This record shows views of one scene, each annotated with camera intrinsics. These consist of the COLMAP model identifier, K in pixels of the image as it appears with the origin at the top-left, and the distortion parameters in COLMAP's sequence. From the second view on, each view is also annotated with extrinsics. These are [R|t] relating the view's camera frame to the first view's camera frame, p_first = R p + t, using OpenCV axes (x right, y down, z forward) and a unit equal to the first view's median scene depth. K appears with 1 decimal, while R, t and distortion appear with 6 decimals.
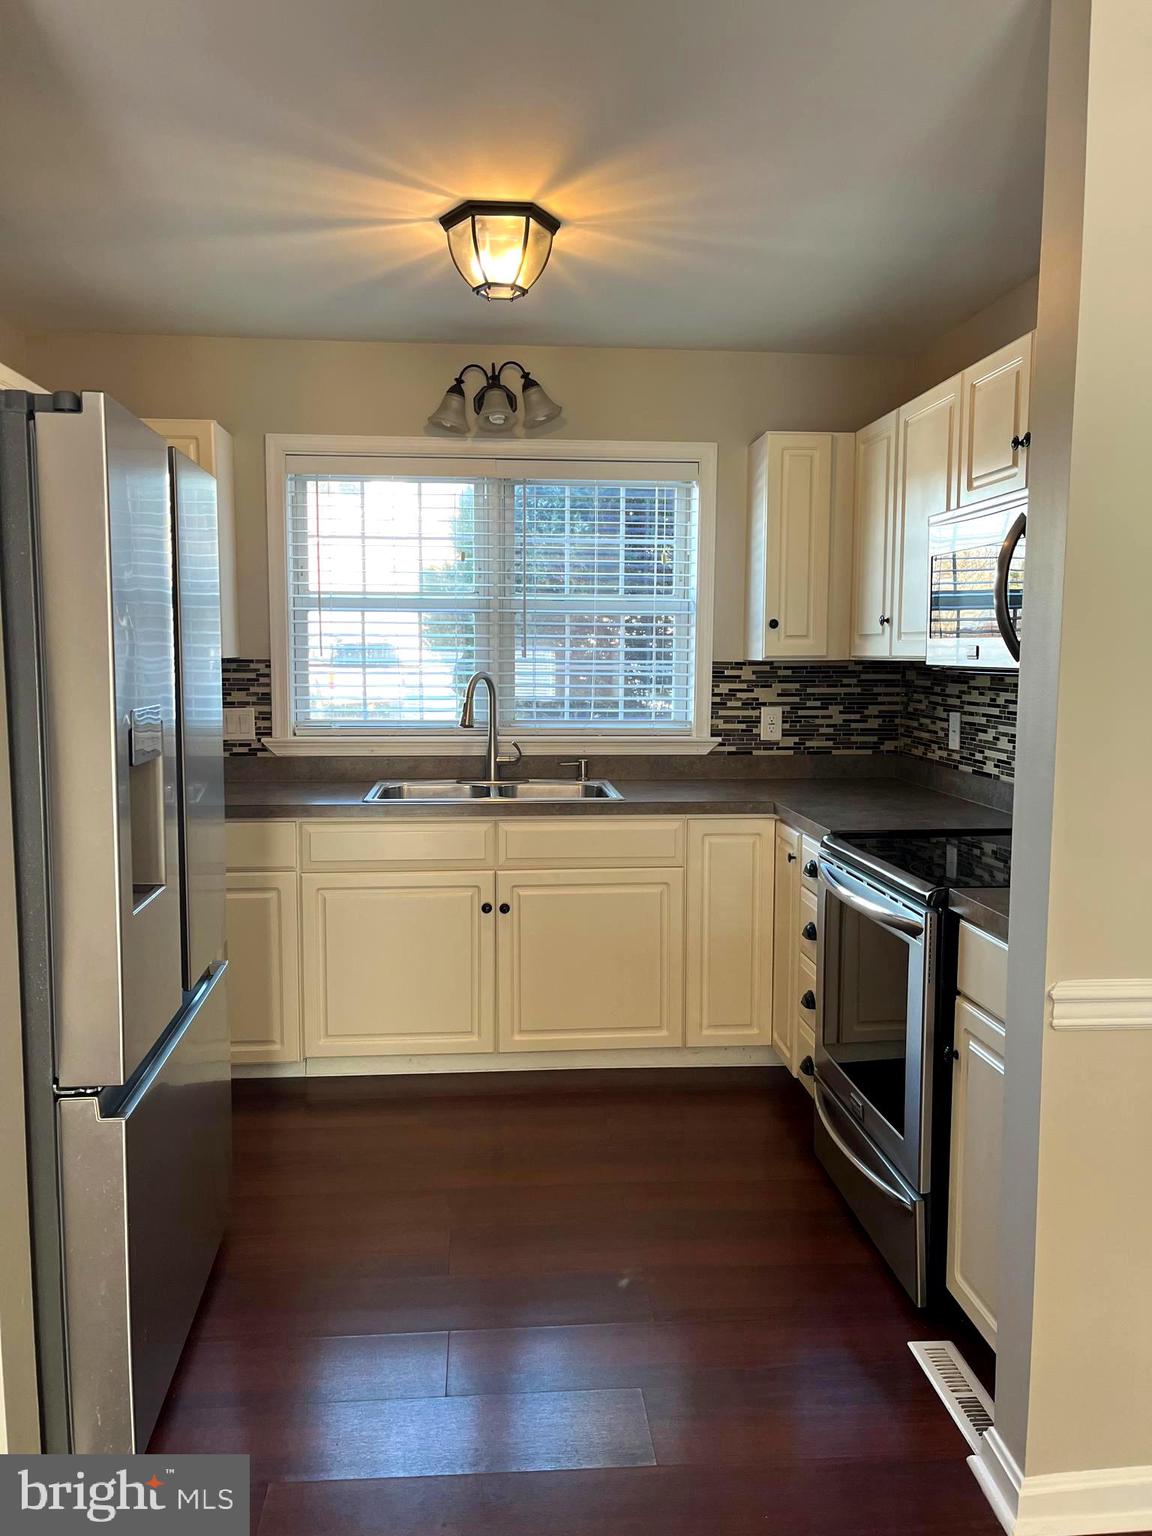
lens RADIAL K [[1142.8, 0, 574.2], [0, 1142.8, 778.8], [0, 0, 1]] dist [0.039799, -0.026233]
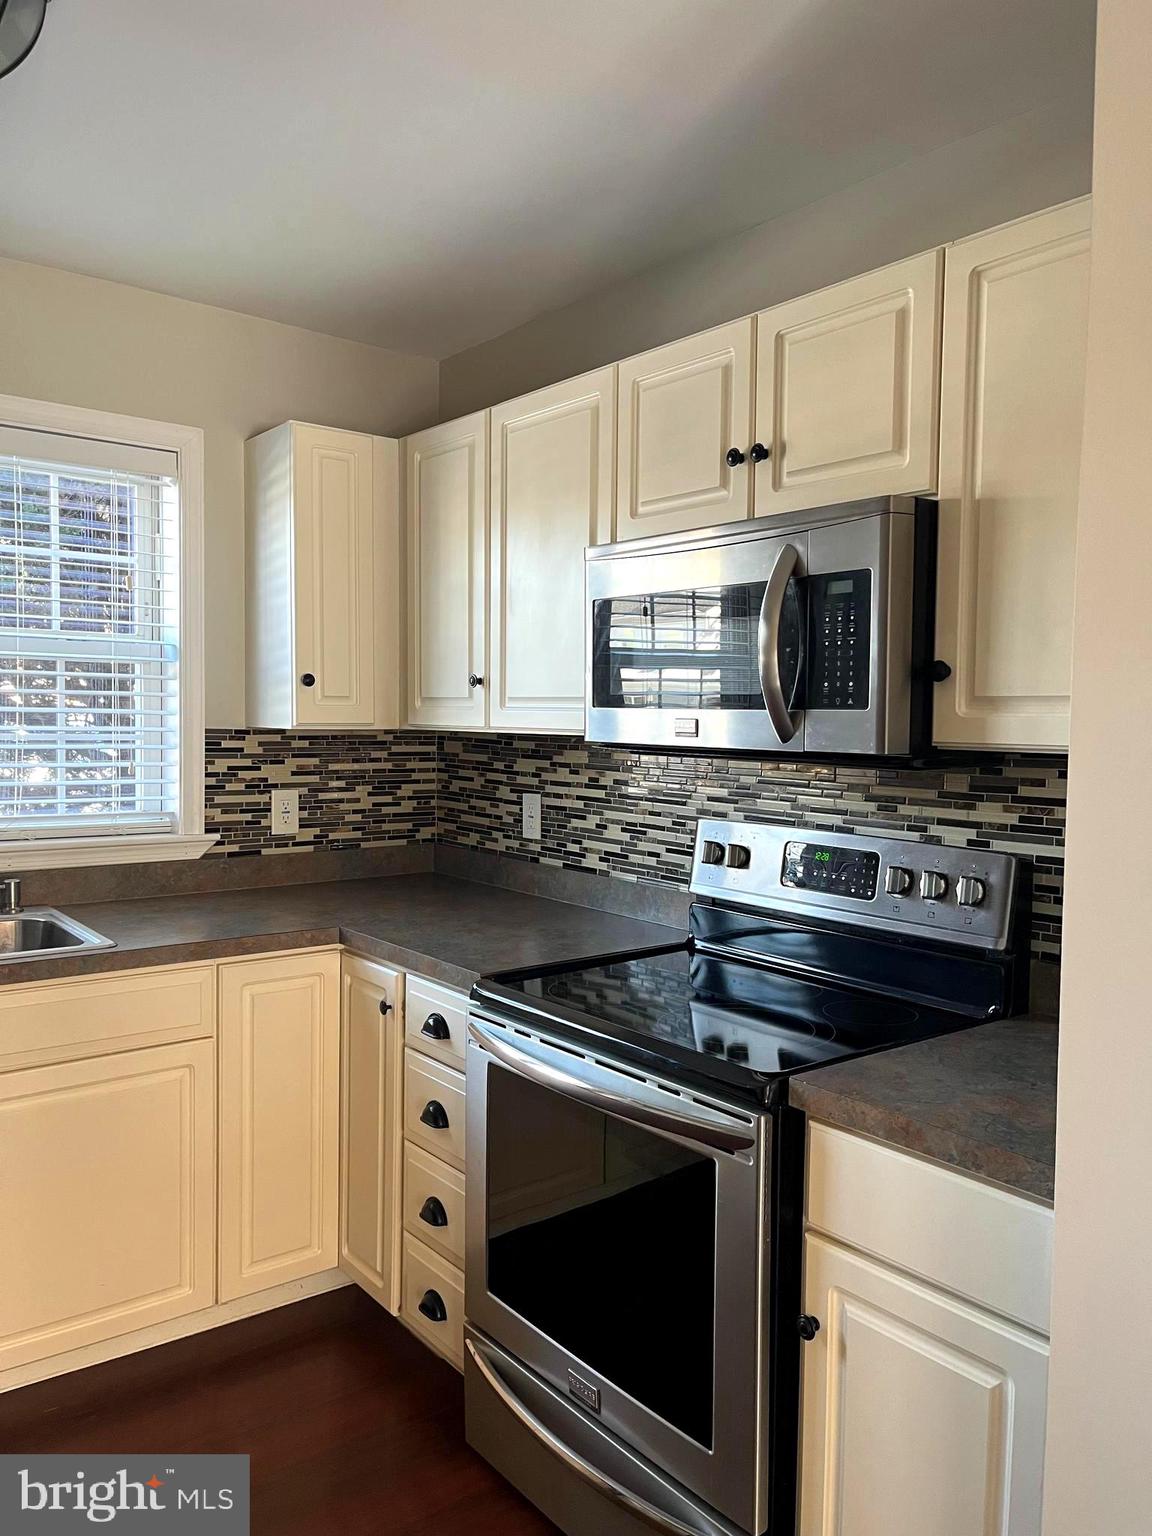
lens RADIAL K [[1142.8, 0, 582.5], [0, 1142.8, 783.7], [0, 0, 1]] dist [0.039799, -0.026233]
pose [[0.832568, -0.024135, 0.553396, -0.087633], [0.048994, 0.998343, -0.030169, -0.037375], [-0.551752, 0.052230, 0.832371, 0.289407]]
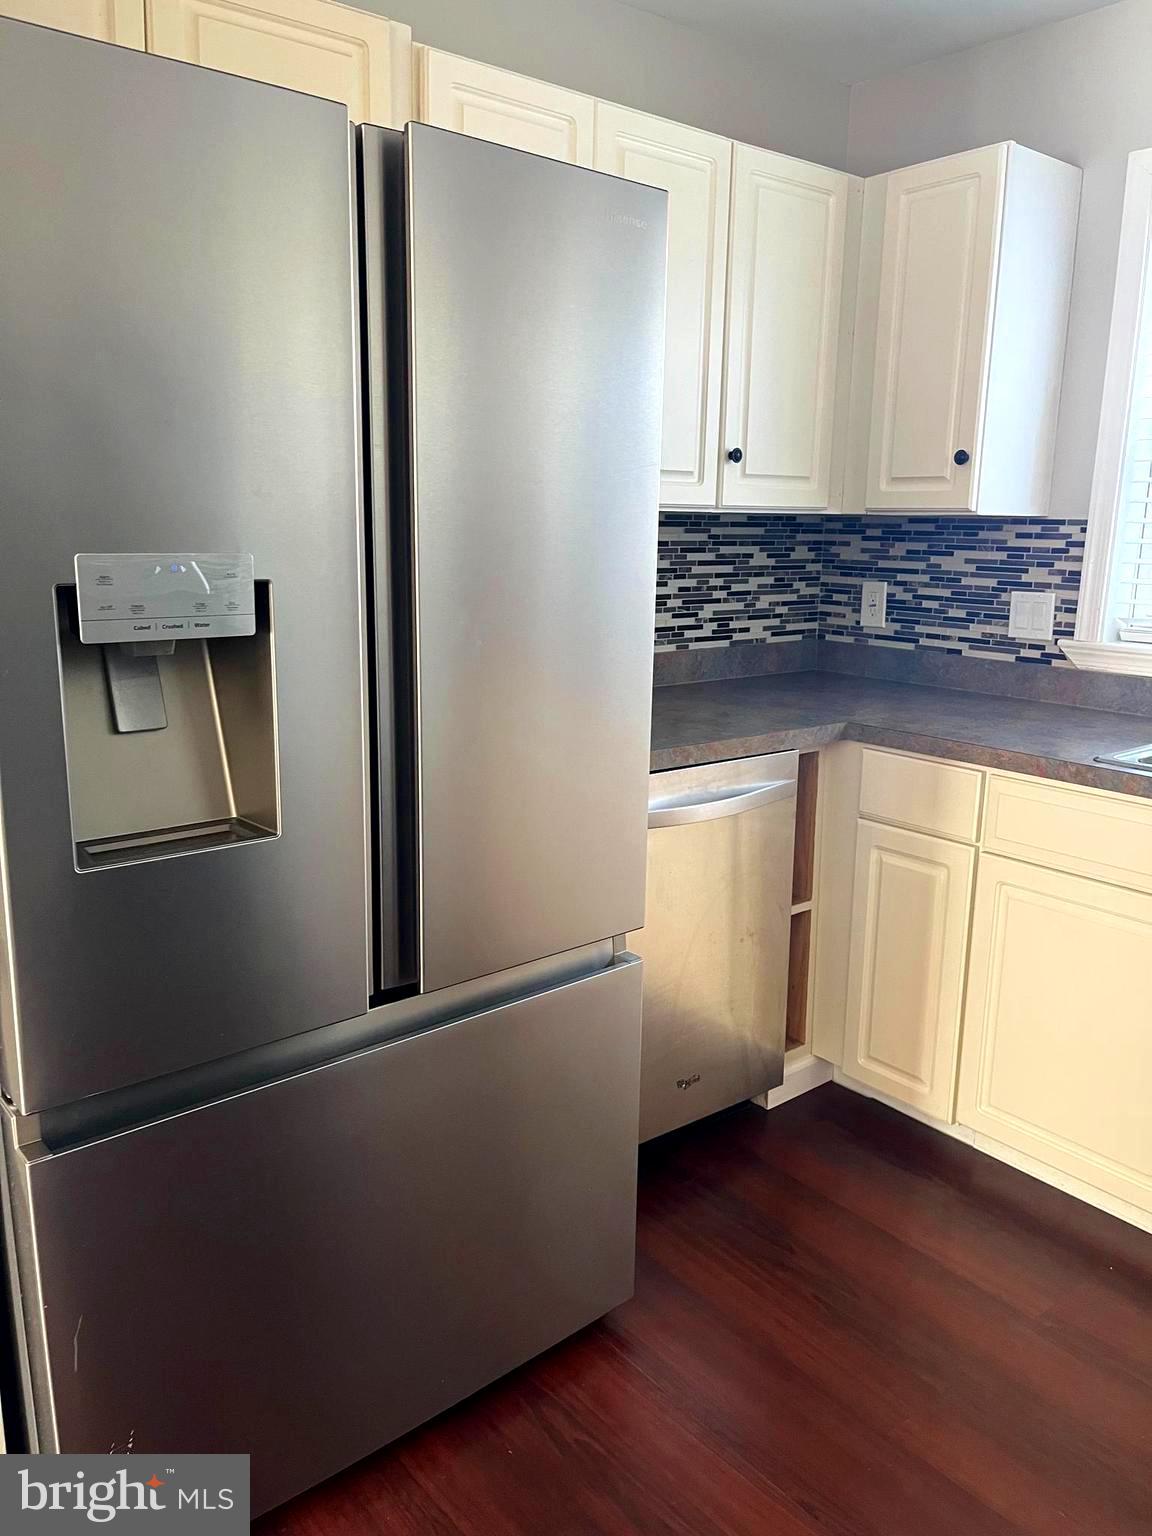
lens RADIAL K [[1142.8, 0, 577.1], [0, 1142.8, 768.0], [0, 0, 1]] dist [0.039799, -0.026233]
pose [[0.544699, 0.182032, -0.818638, 0.145874], [-0.106007, 0.983274, 0.148106, -0.033023], [0.831905, 0.006108, 0.554885, 0.416543]]
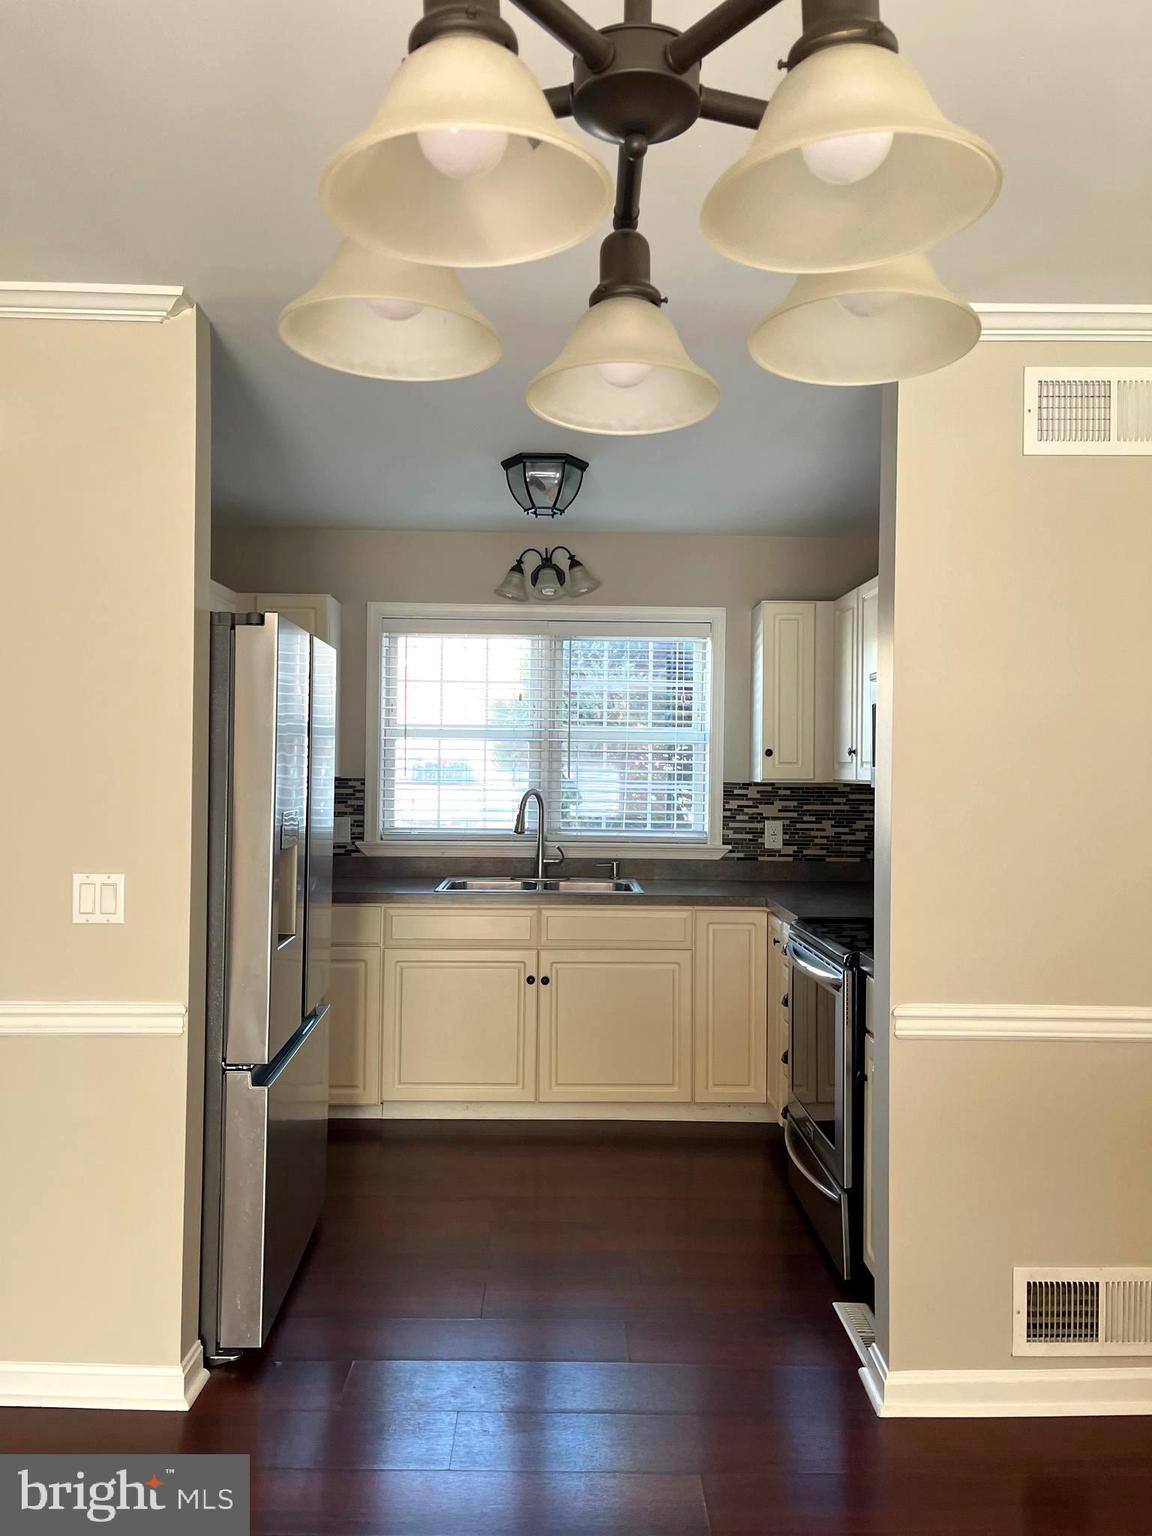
lens RADIAL K [[1142.8, 0, 570.5], [0, 1142.8, 767.8], [0, 0, 1]] dist [0.039799, -0.026233]
pose [[0.997501, 0.007274, -0.070277, 0.047396], [-0.015111, 0.993634, -0.111634, 0.021001], [0.069017, 0.112417, 0.991261, -0.229602]]
